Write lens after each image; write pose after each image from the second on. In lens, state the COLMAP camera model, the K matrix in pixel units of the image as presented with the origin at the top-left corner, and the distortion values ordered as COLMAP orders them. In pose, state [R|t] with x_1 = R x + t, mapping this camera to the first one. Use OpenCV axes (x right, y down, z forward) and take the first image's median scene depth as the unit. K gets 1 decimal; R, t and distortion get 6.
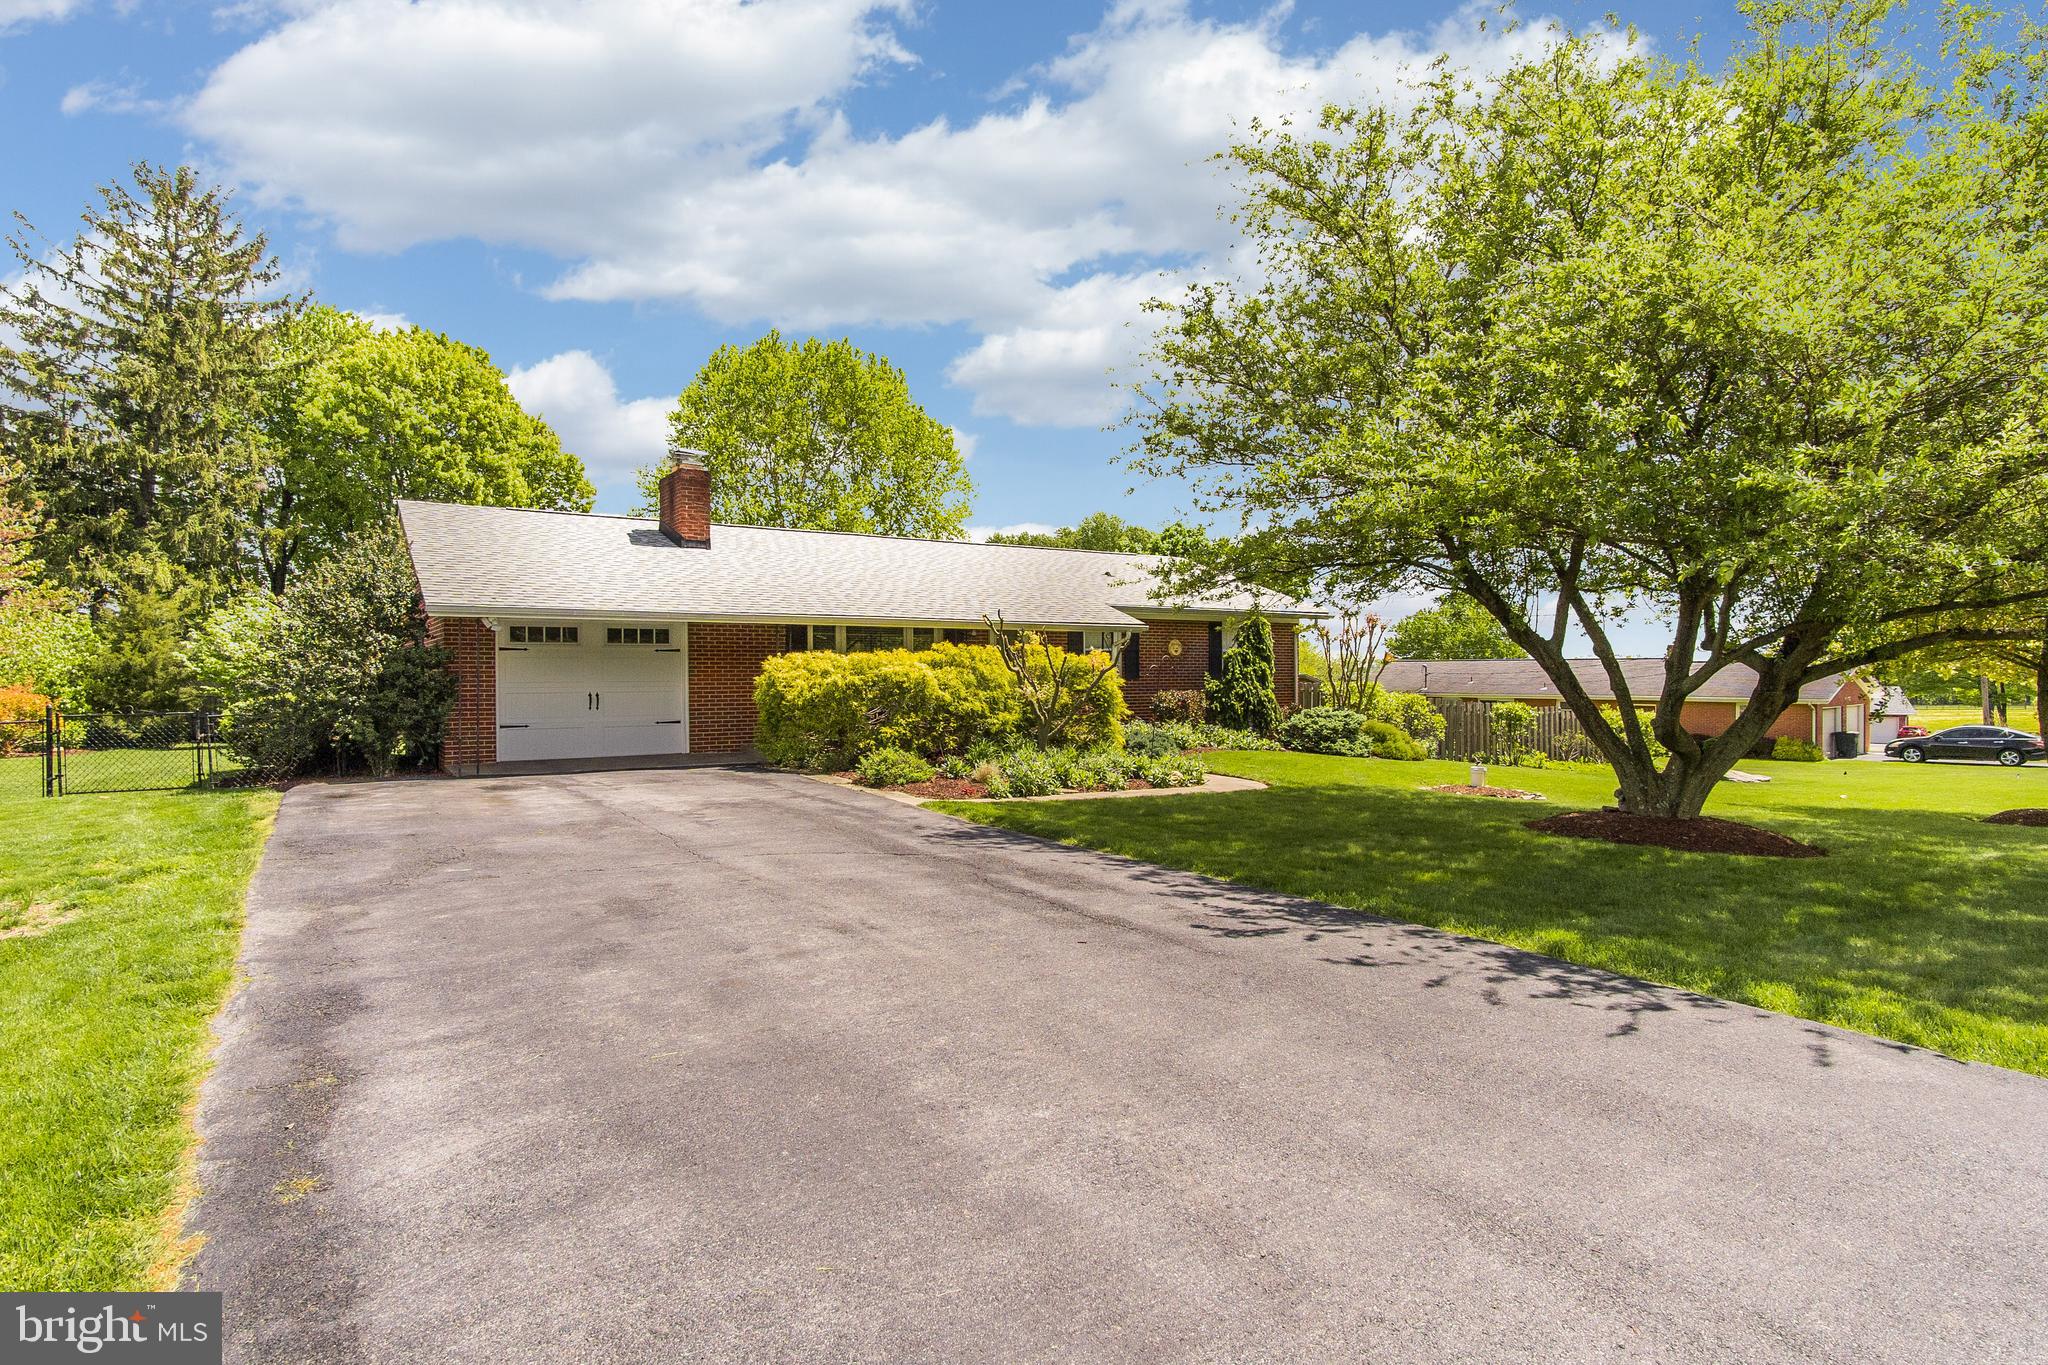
lens RADIAL K [[1095.1, 0, 1020.5], [0, 1095.1, 668.6], [0, 0, 1]] dist [0.003025, 0.002003]
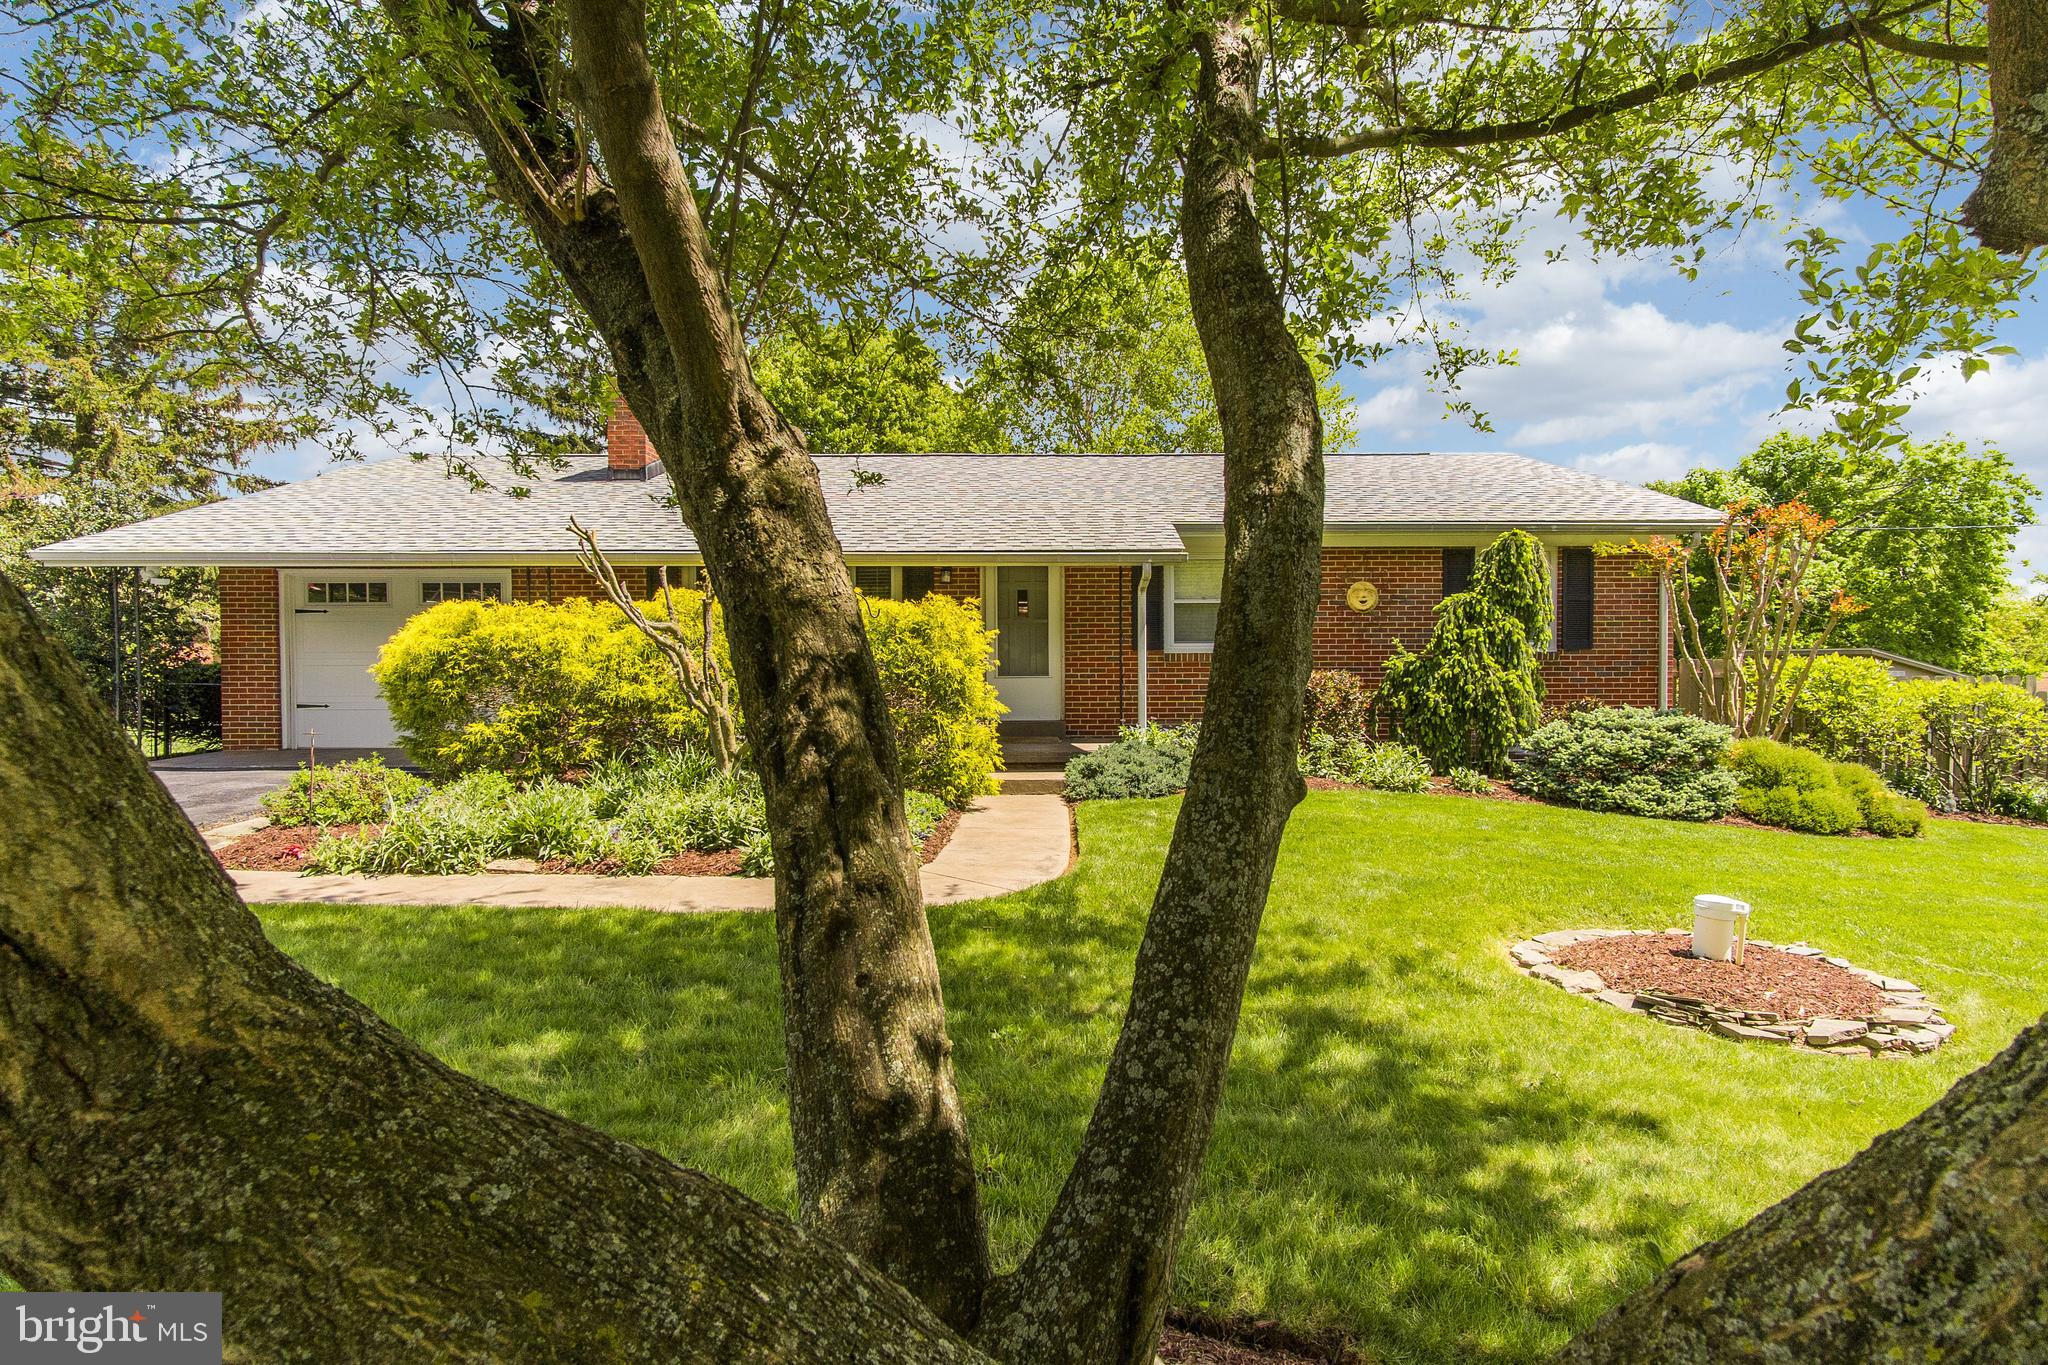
lens RADIAL K [[1095.1, 0, 1020.5], [0, 1095.1, 668.6], [0, 0, 1]] dist [0.003025, 0.002003]
pose [[0.833473, 0.006700, -0.552519, 0.333604], [0.001535, 0.999895, 0.014440, 0.010780], [0.552558, -0.012884, 0.833375, 0.465471]]
